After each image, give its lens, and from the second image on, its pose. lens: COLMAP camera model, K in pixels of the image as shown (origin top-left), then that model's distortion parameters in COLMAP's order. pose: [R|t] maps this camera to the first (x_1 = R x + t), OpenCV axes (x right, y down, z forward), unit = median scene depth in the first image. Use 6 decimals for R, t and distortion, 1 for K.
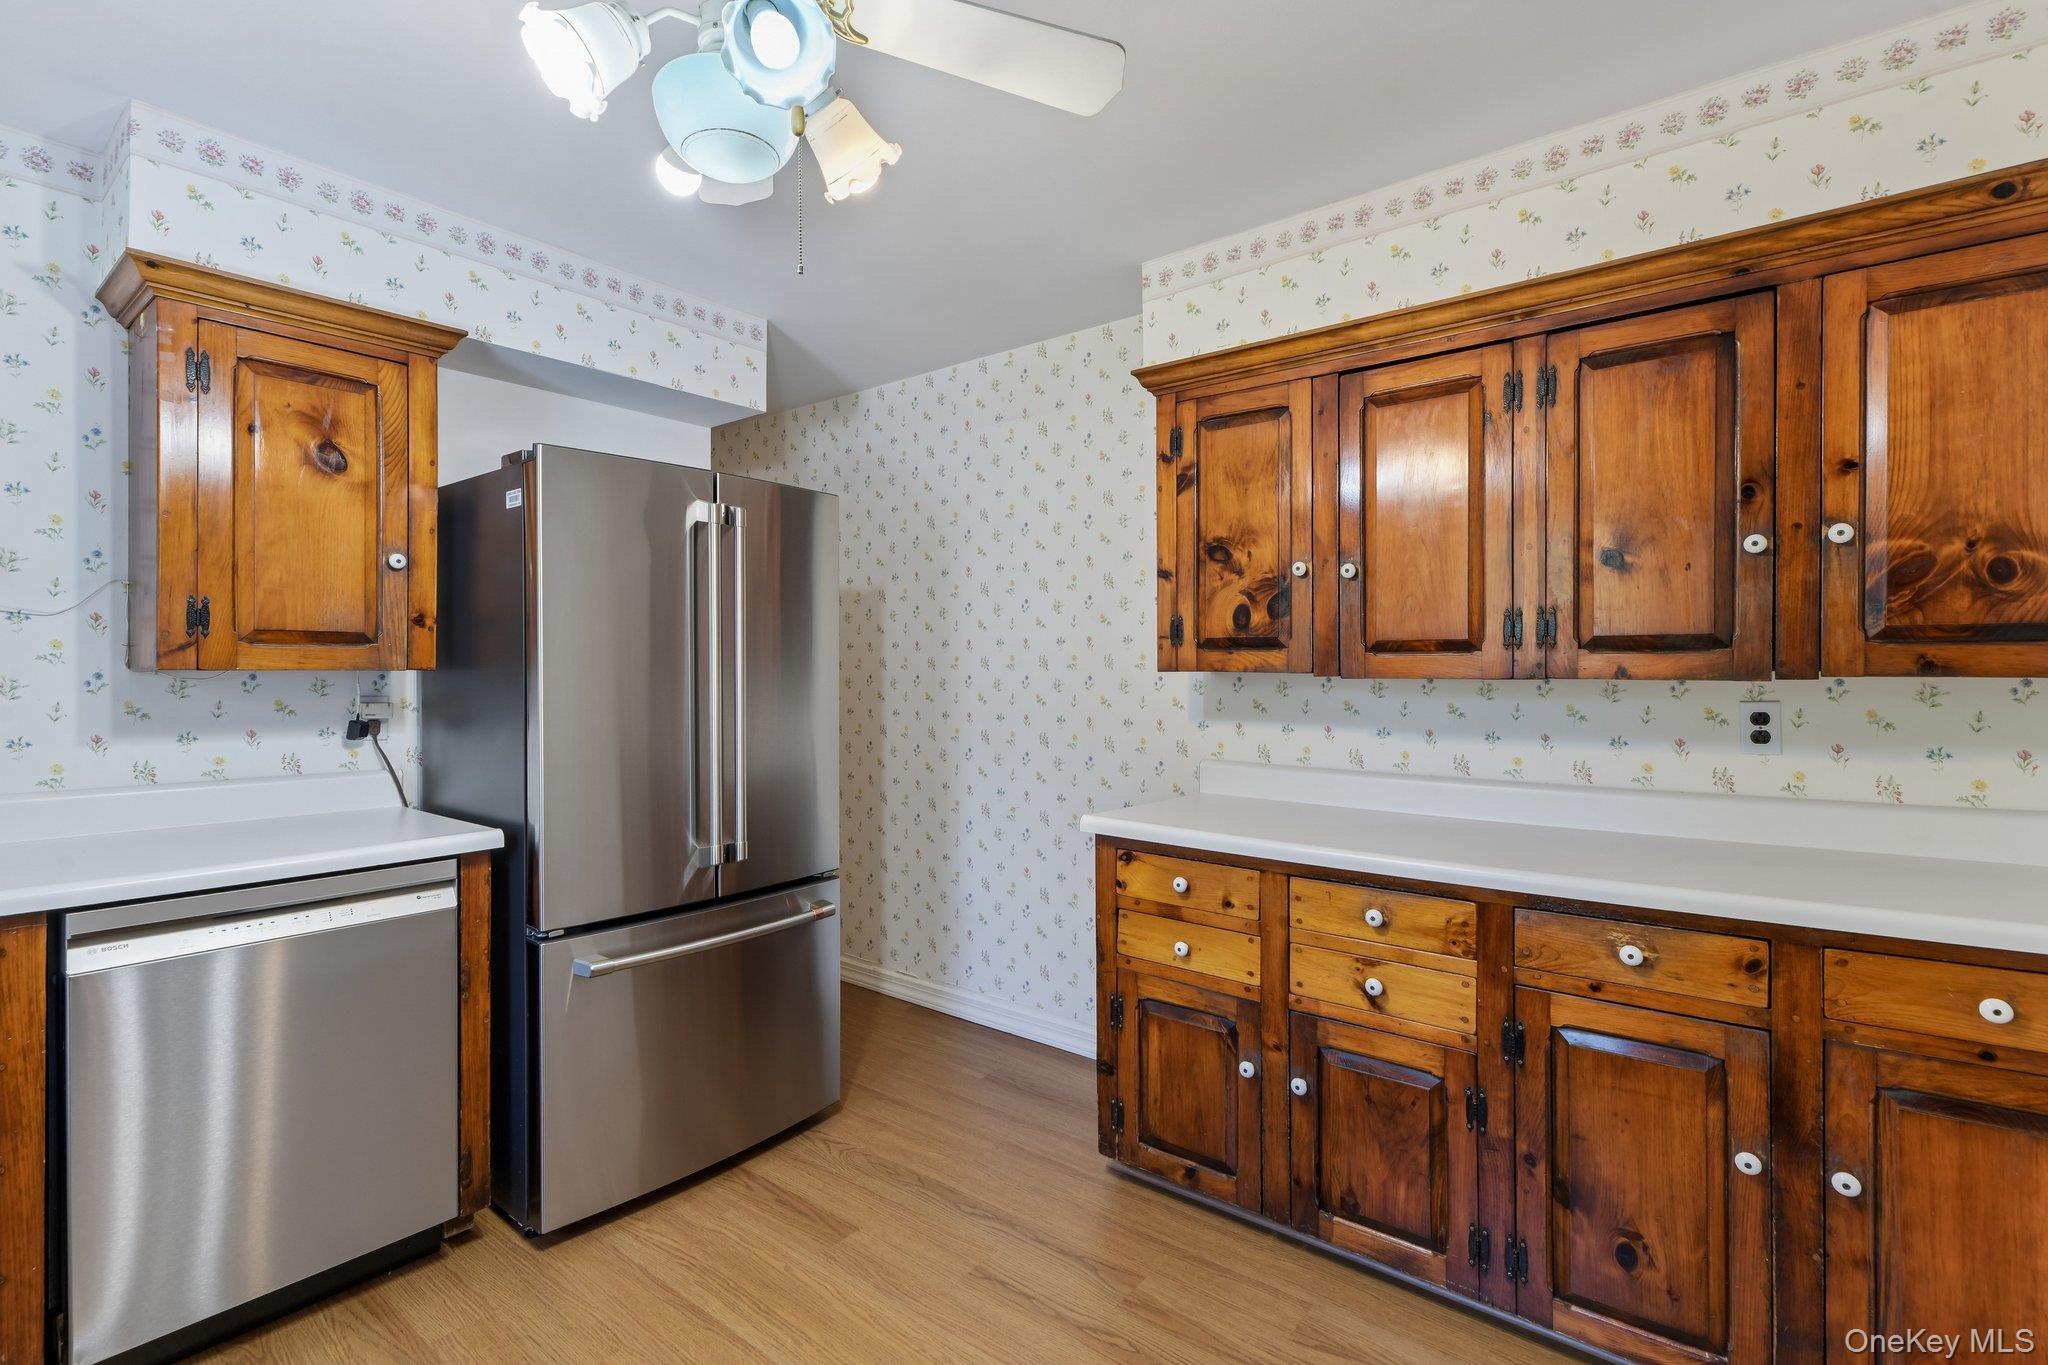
lens RADIAL K [[936.7, 0, 1024.0], [0, 936.7, 682.5], [0, 0, 1]] dist [0.010604, -0.006050]
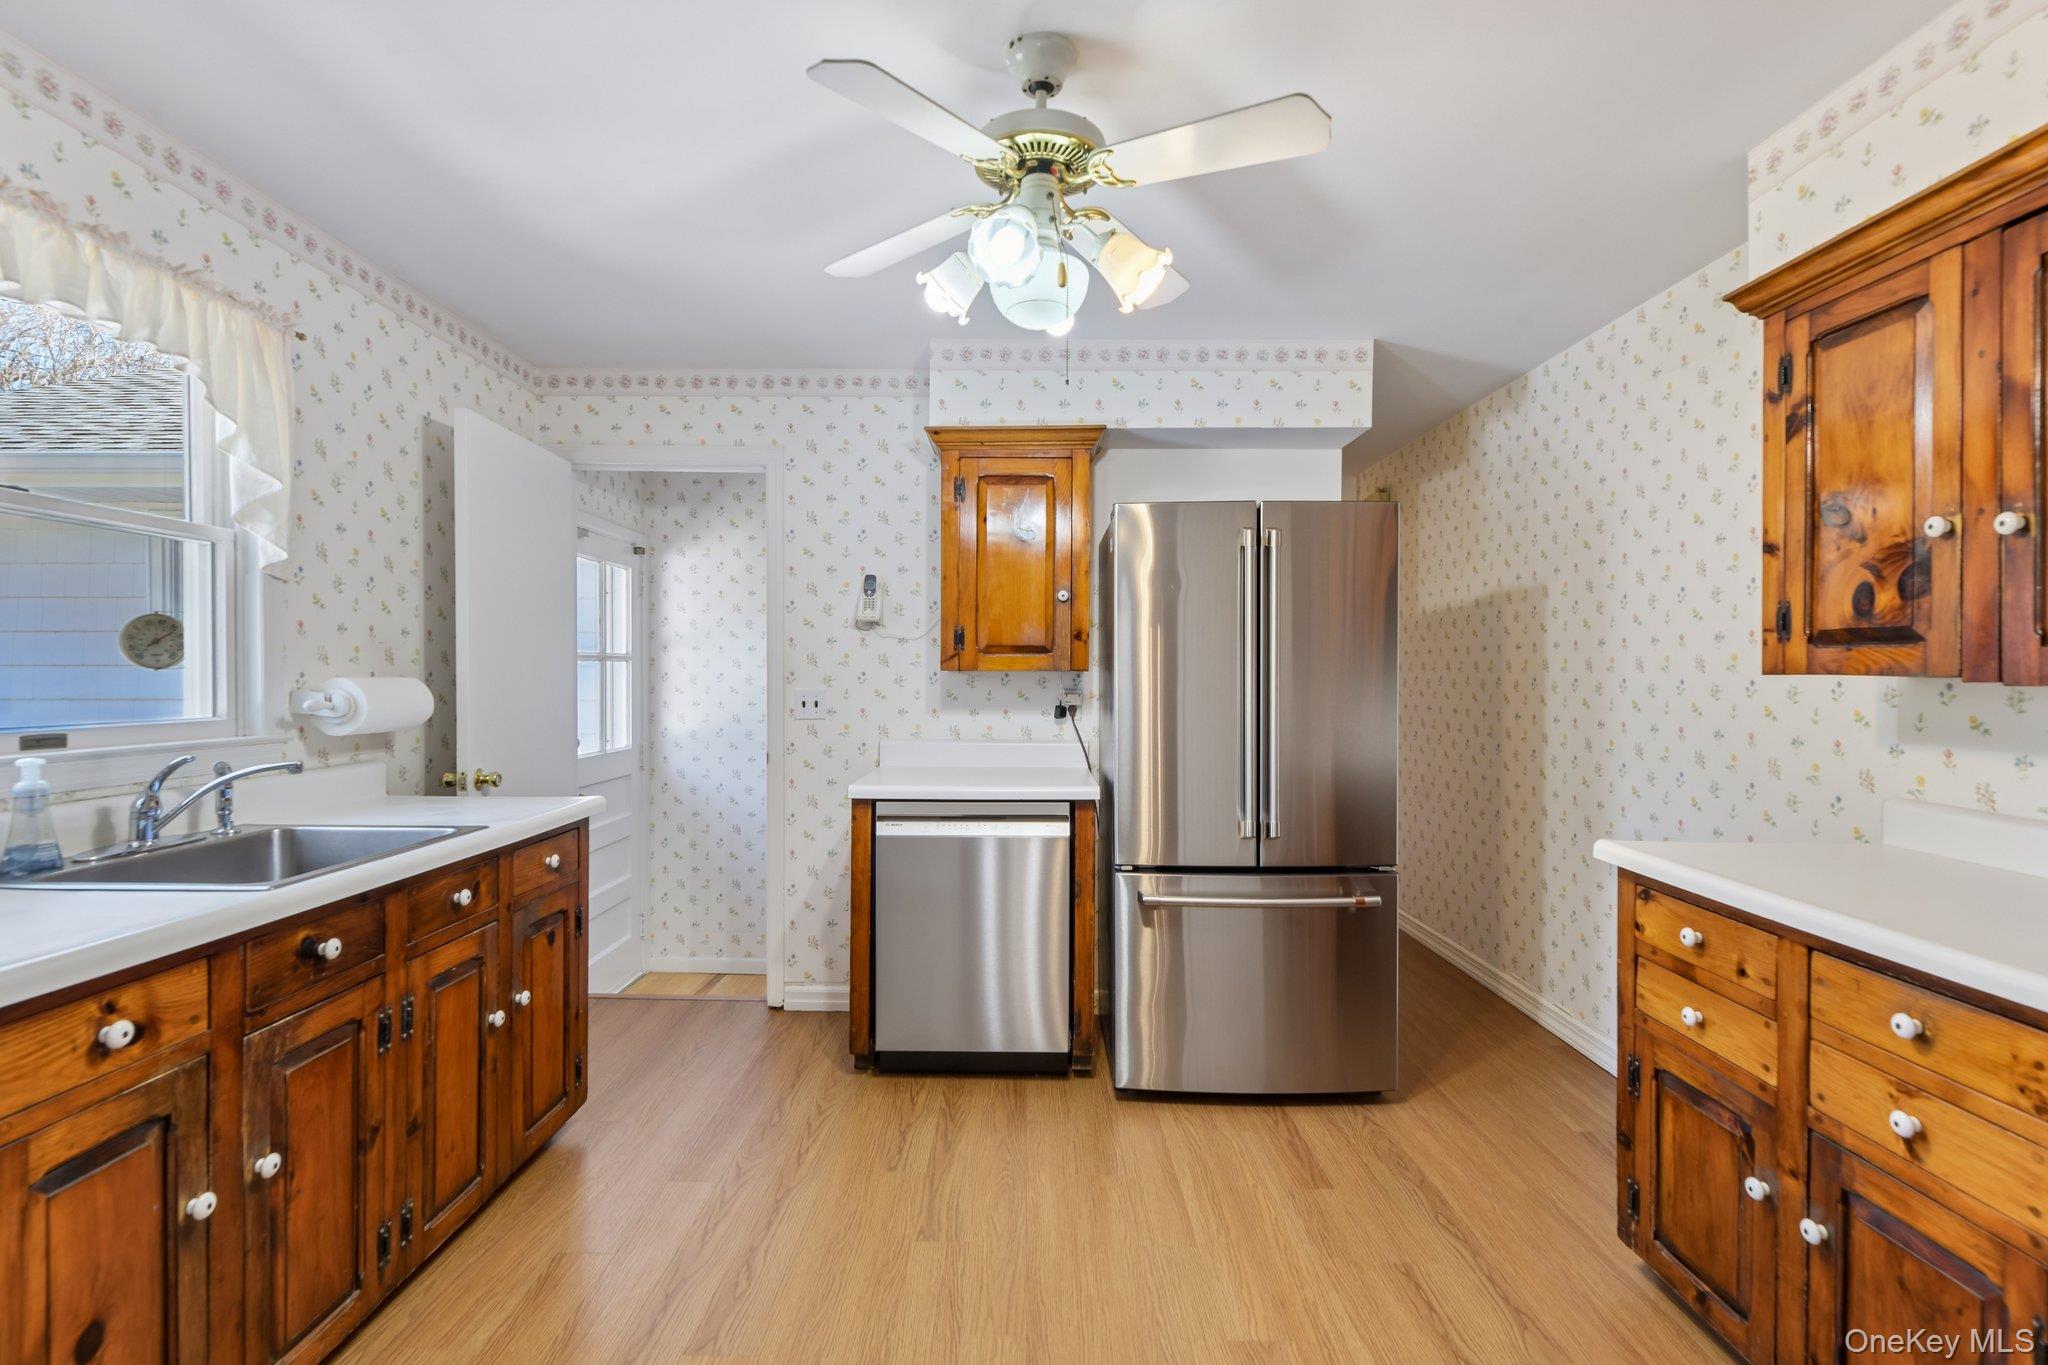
lens RADIAL K [[949.0, 0, 1028.7], [0, 949.0, 694.4], [0, 0, 1]] dist [0.013819, -0.006540]
pose [[0.631128, 0.020706, -0.775402, 0.418349], [-0.013498, 0.999785, 0.015711, 0.000574], [0.775561, 0.000551, 0.631272, 0.034627]]
